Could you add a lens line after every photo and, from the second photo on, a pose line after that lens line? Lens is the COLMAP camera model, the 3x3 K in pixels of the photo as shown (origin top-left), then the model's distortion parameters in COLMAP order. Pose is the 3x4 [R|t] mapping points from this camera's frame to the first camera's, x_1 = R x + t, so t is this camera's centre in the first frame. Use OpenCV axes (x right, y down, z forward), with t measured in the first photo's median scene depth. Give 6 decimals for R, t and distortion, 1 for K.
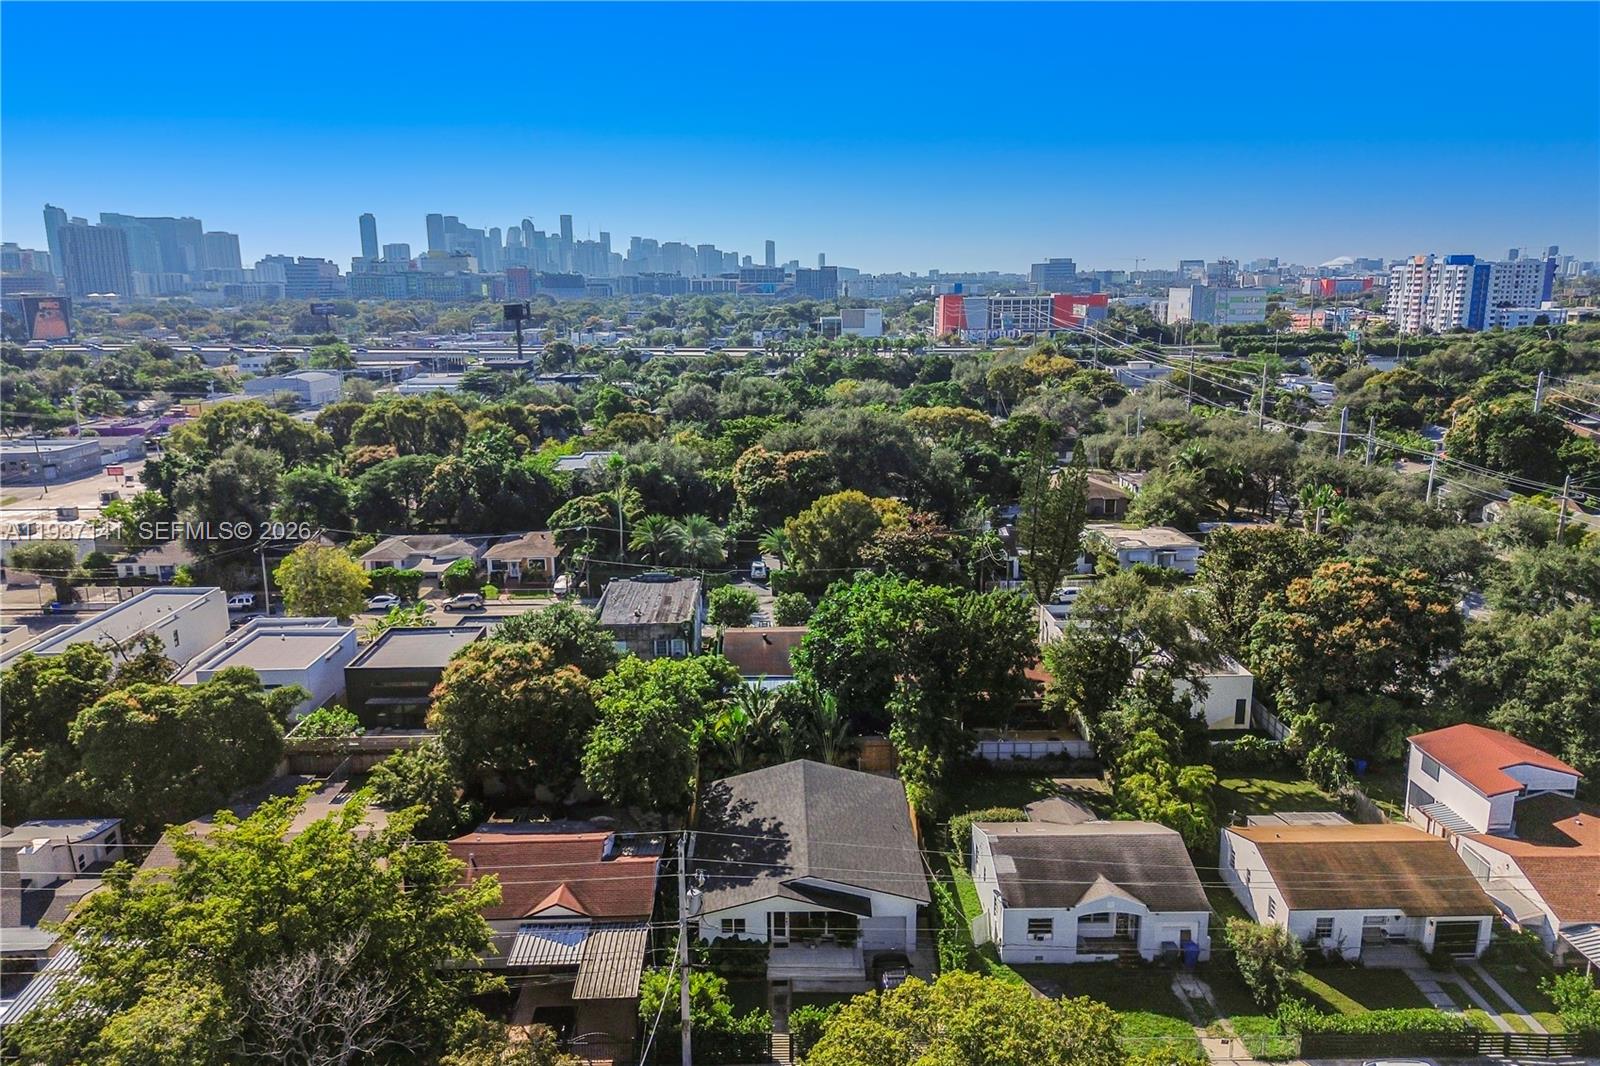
lens RADIAL K [[1130.3, 0, 800.0], [0, 1130.3, 533.0], [0, 0, 1]] dist [0.076250, -0.082469]
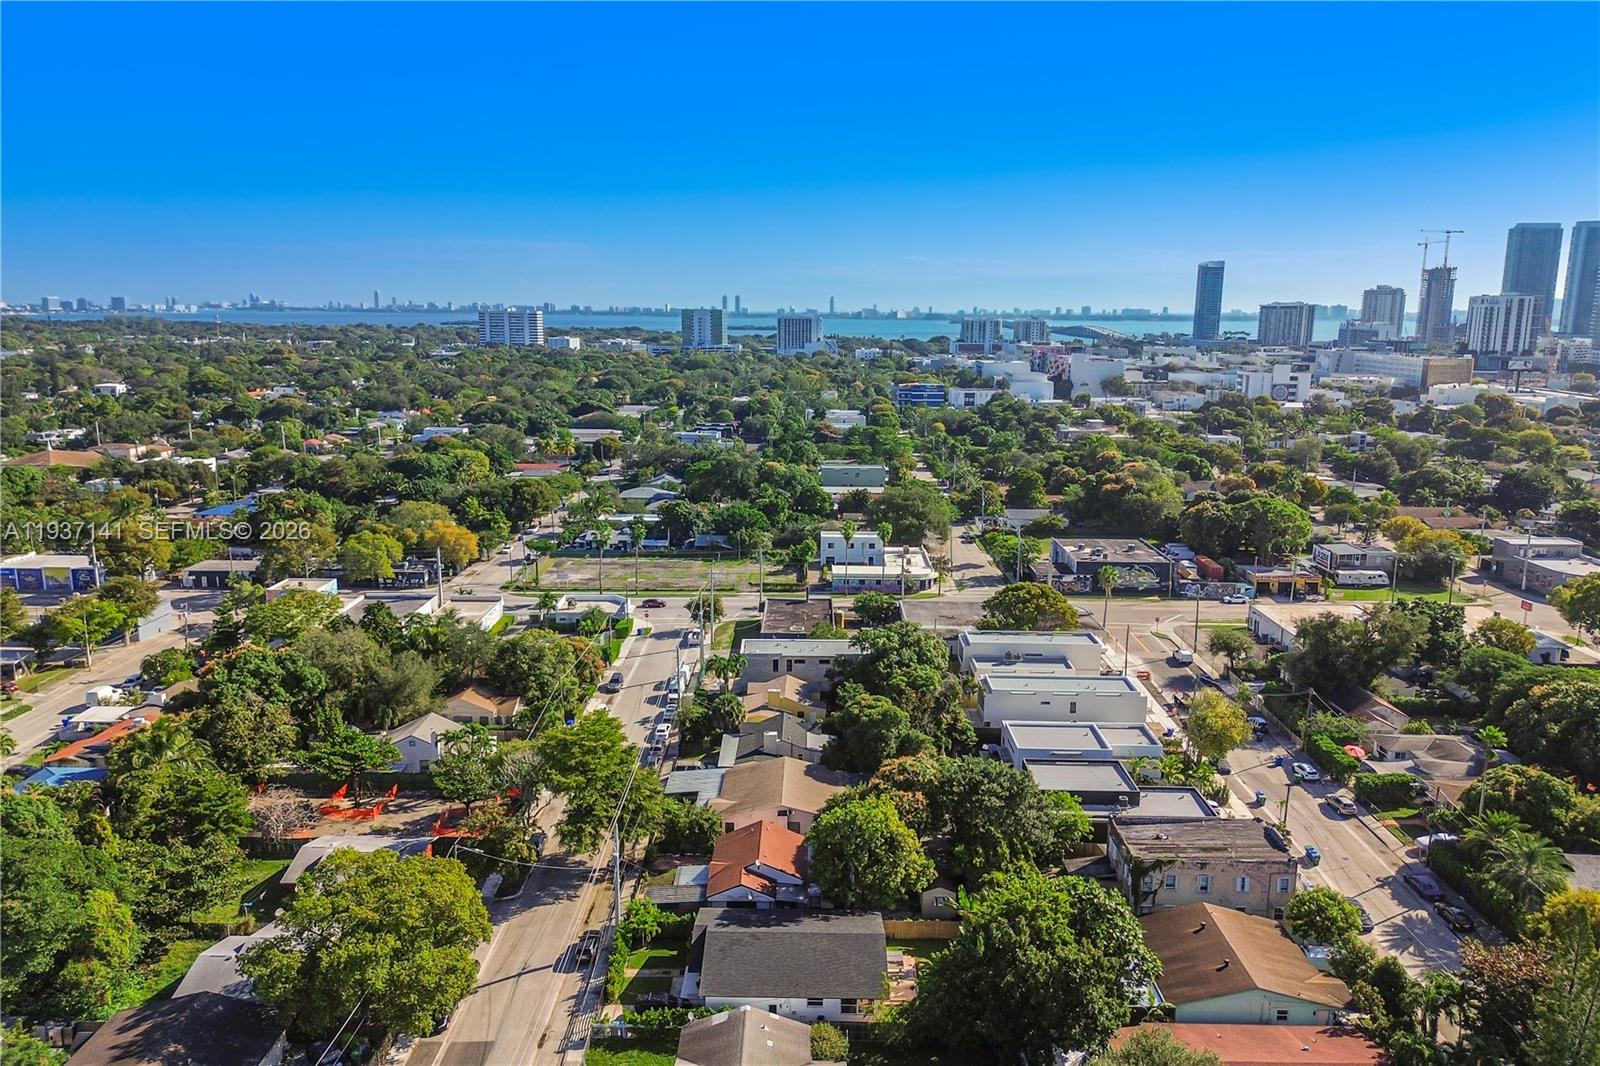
lens RADIAL K [[1130.3, 0, 800.0], [0, 1130.3, 533.0], [0, 0, 1]] dist [0.076250, -0.082469]
pose [[-0.035272, 0.202908, -0.978562, 1.059296], [-0.227376, 0.951862, 0.205568, -0.424378], [0.973168, 0.229753, 0.012562, 0.724039]]
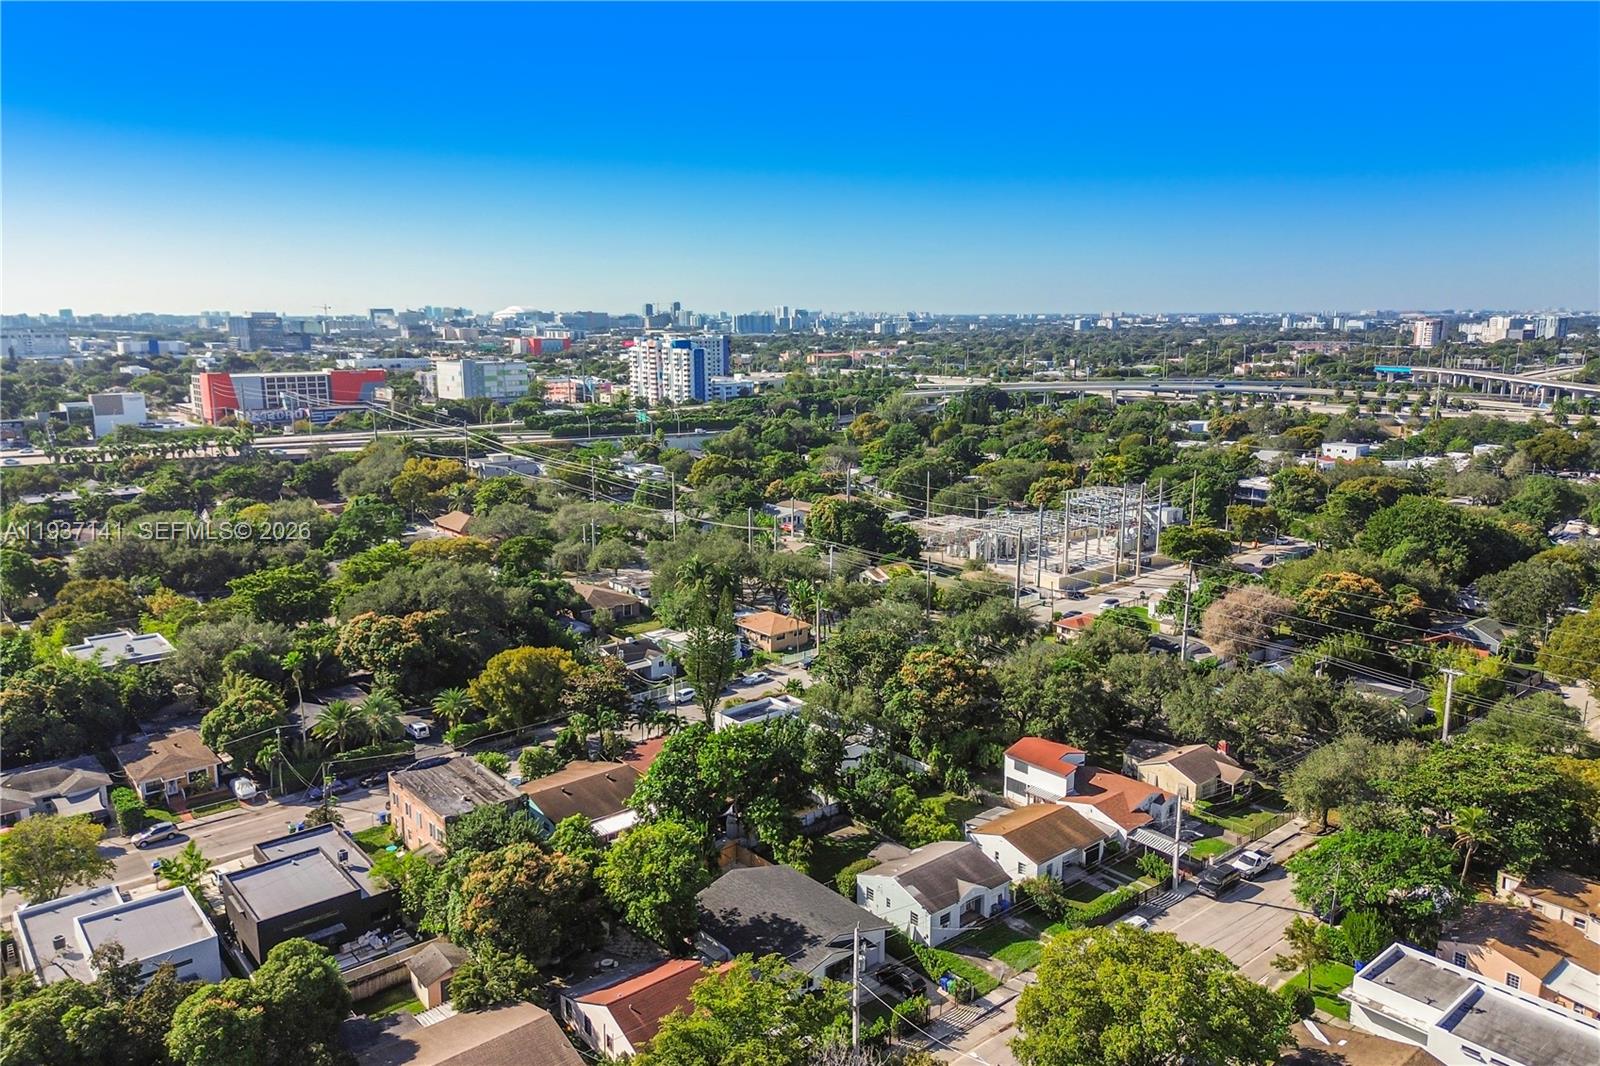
lens RADIAL K [[1130.3, 0, 800.0], [0, 1130.3, 533.0], [0, 0, 1]] dist [0.076250, -0.082469]
pose [[0.775341, -0.113261, 0.621304, -0.705045], [0.134420, 0.990841, 0.012880, -0.204712], [-0.617072, 0.073529, 0.783464, -0.175437]]
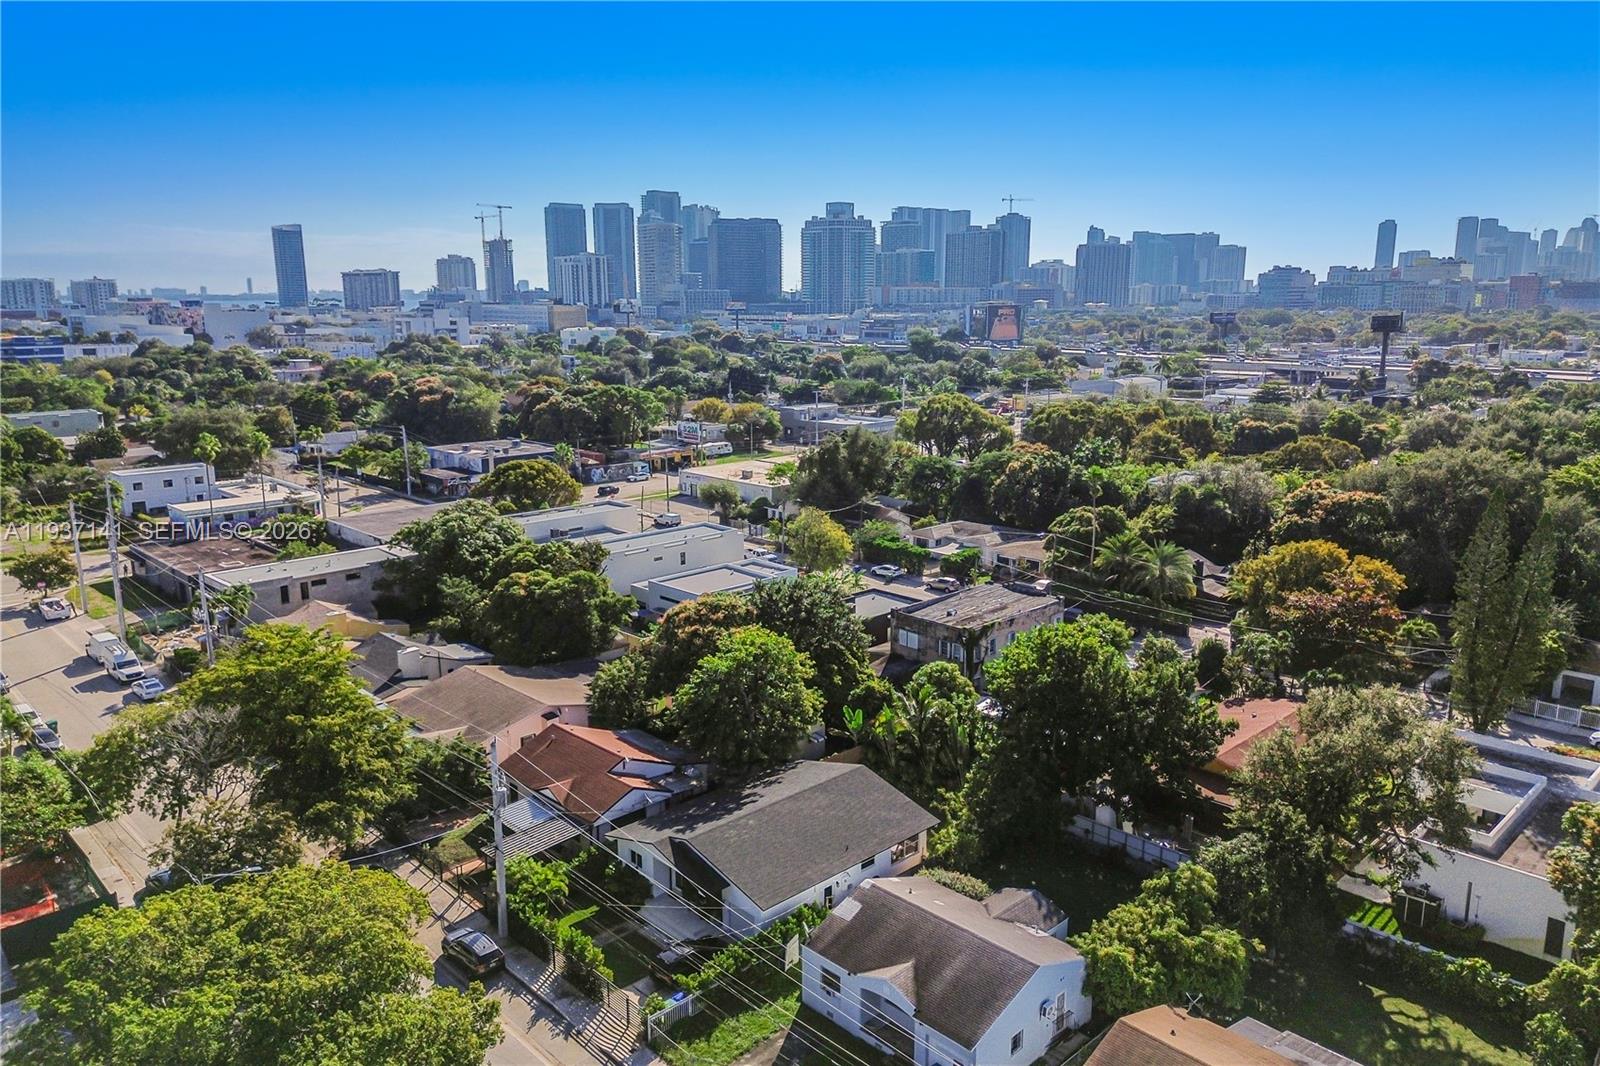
lens RADIAL K [[1130.3, 0, 800.0], [0, 1130.3, 533.0], [0, 0, 1]] dist [0.076250, -0.082469]
pose [[0.679278, 0.158132, -0.716642, 0.594564], [-0.164027, 0.984520, 0.061766, -0.050182], [0.715315, 0.075592, 0.694701, 0.228349]]
